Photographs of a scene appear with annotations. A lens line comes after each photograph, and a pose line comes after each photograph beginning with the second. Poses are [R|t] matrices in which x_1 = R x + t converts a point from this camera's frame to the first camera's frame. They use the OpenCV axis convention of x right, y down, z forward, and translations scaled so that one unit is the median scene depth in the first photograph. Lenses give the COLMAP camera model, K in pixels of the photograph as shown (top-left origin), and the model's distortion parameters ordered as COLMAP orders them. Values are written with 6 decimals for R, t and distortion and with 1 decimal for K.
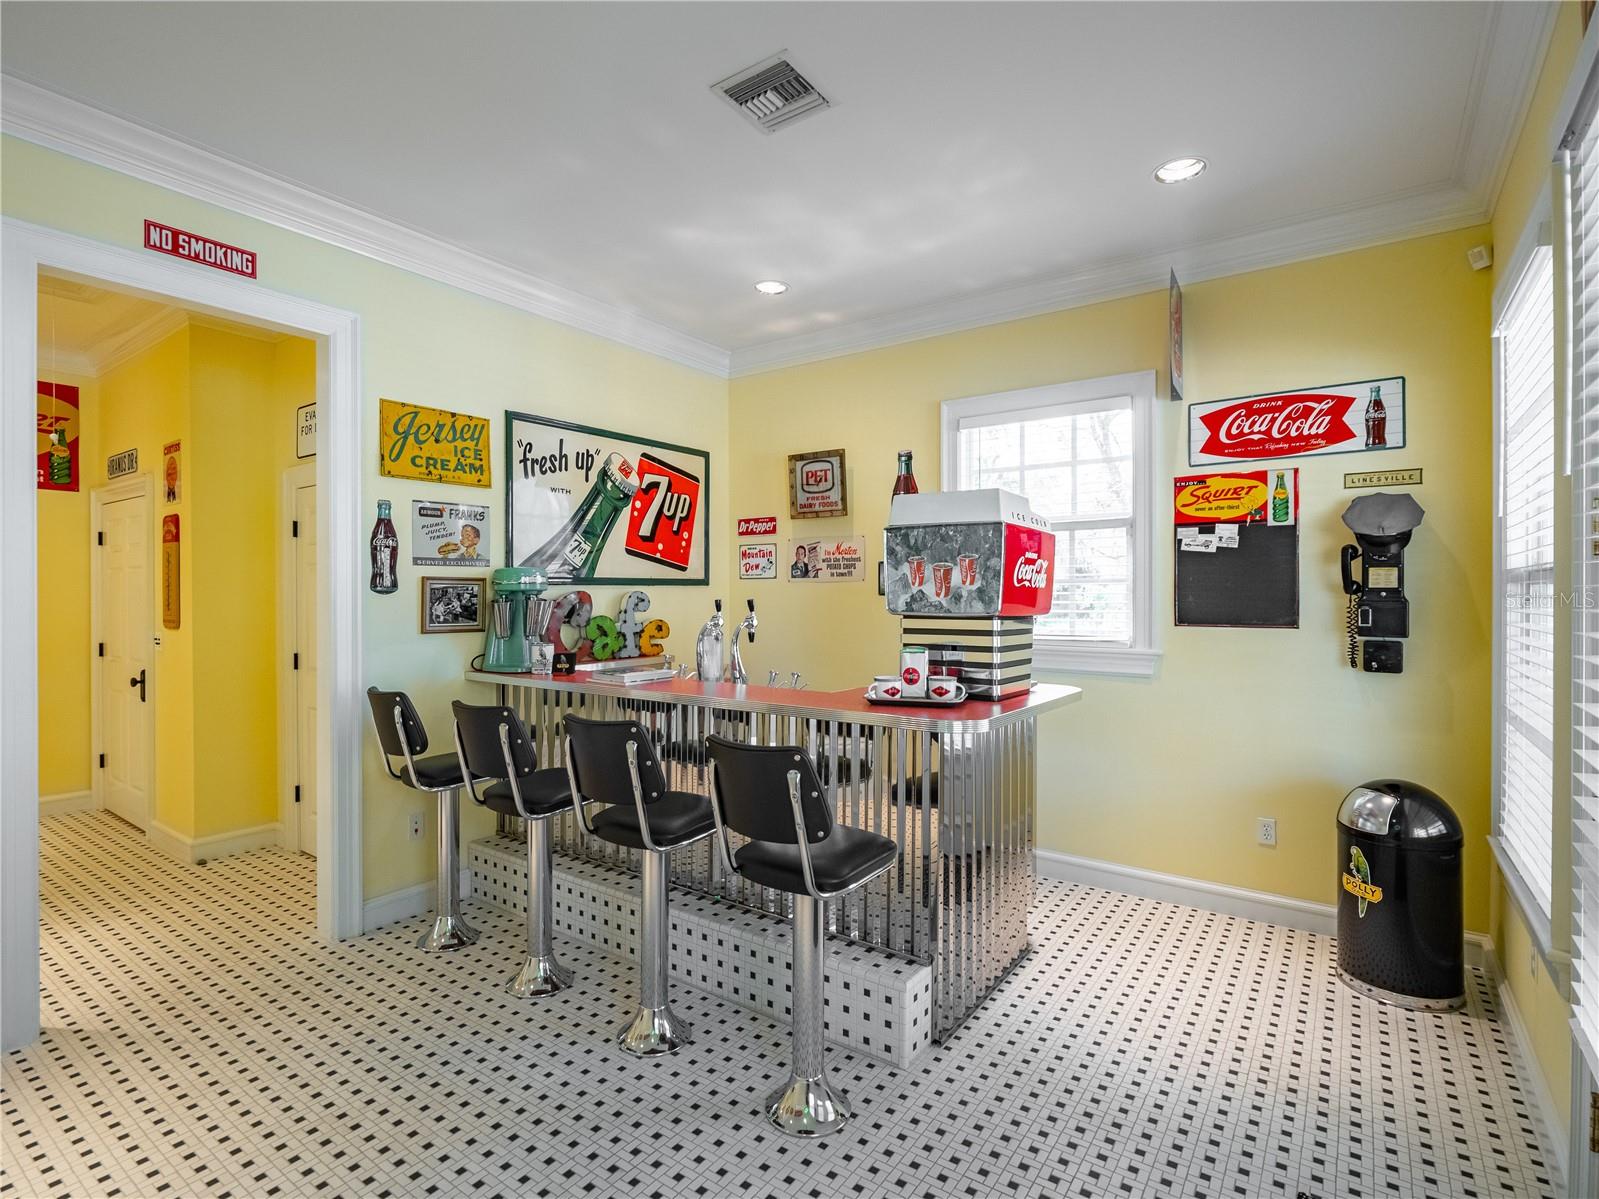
lens RADIAL K [[791.6, 0, 807.2], [0, 791.6, 593.8], [0, 0, 1]] dist [-0.006162, 0.001656]
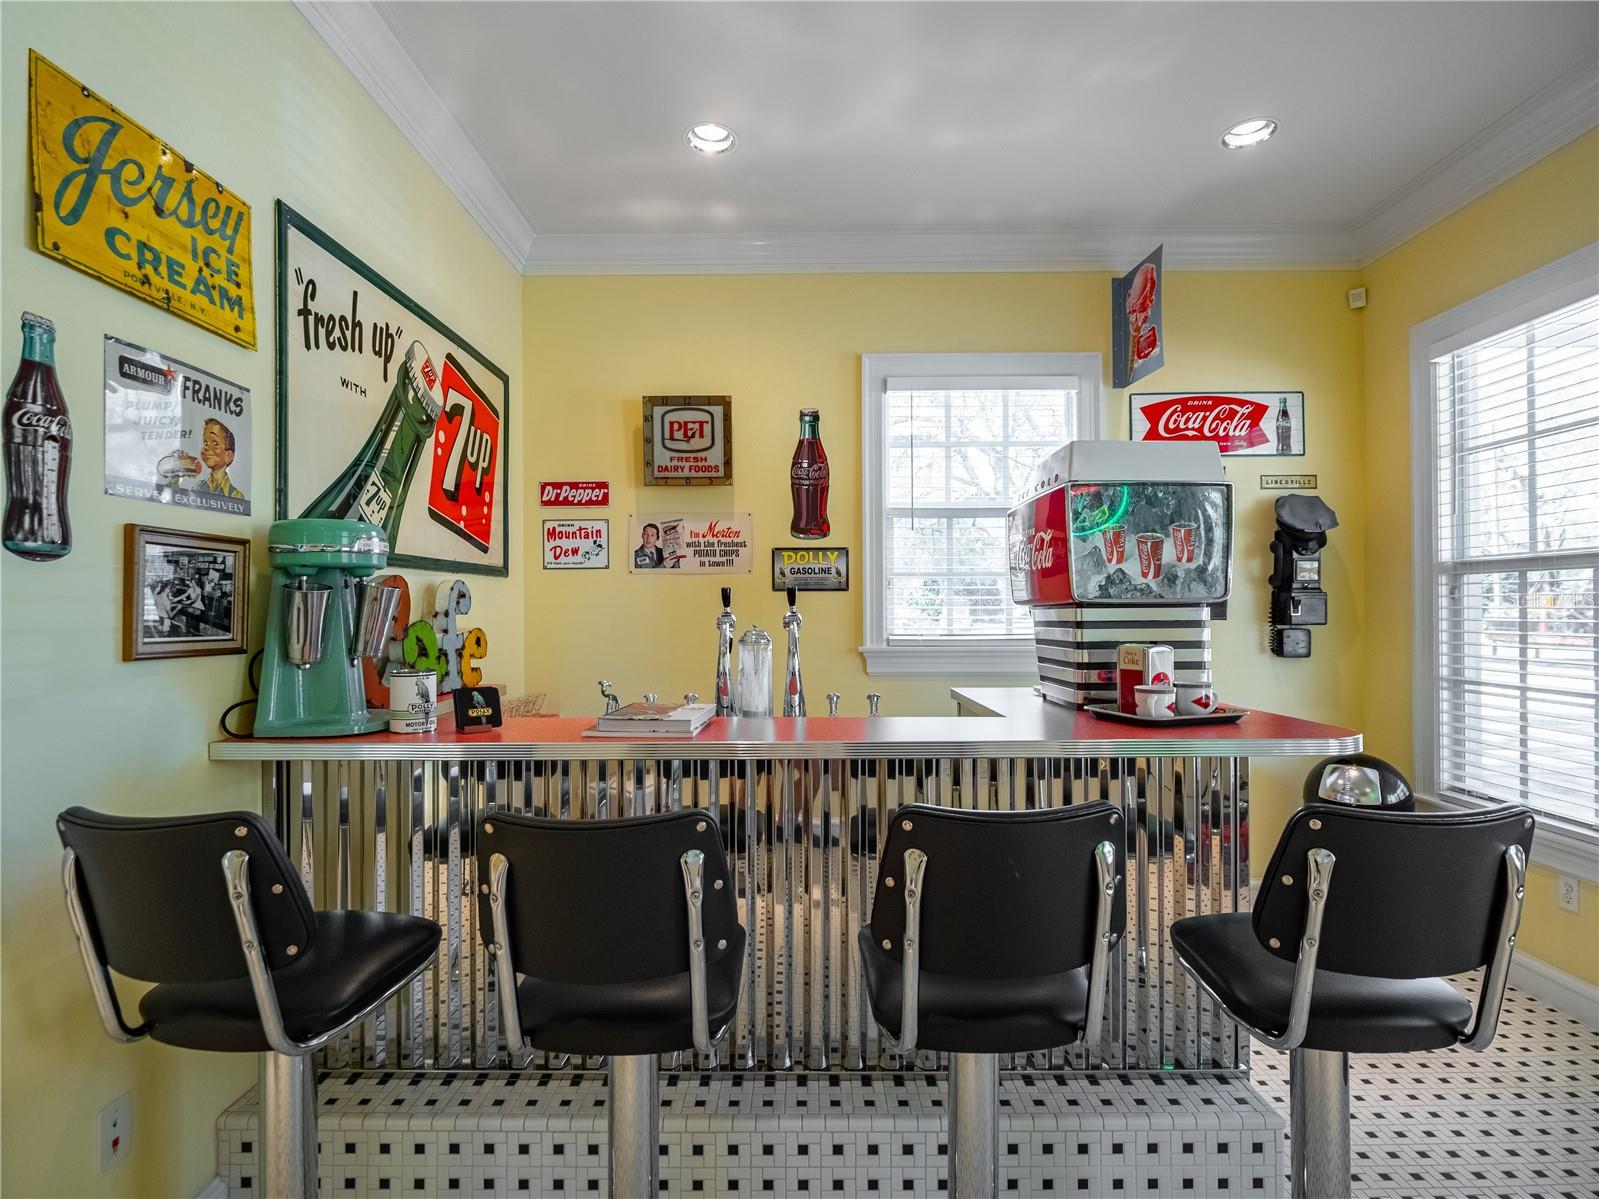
lens RADIAL K [[791.6, 0, 805.5], [0, 791.6, 603.5], [0, 0, 1]] dist [-0.006162, 0.001656]
pose [[0.819245, -0.001927, 0.573440, -0.398747], [0.006554, 0.999961, -0.006002, 0.022933], [-0.573406, 0.008676, 0.819226, 0.420685]]
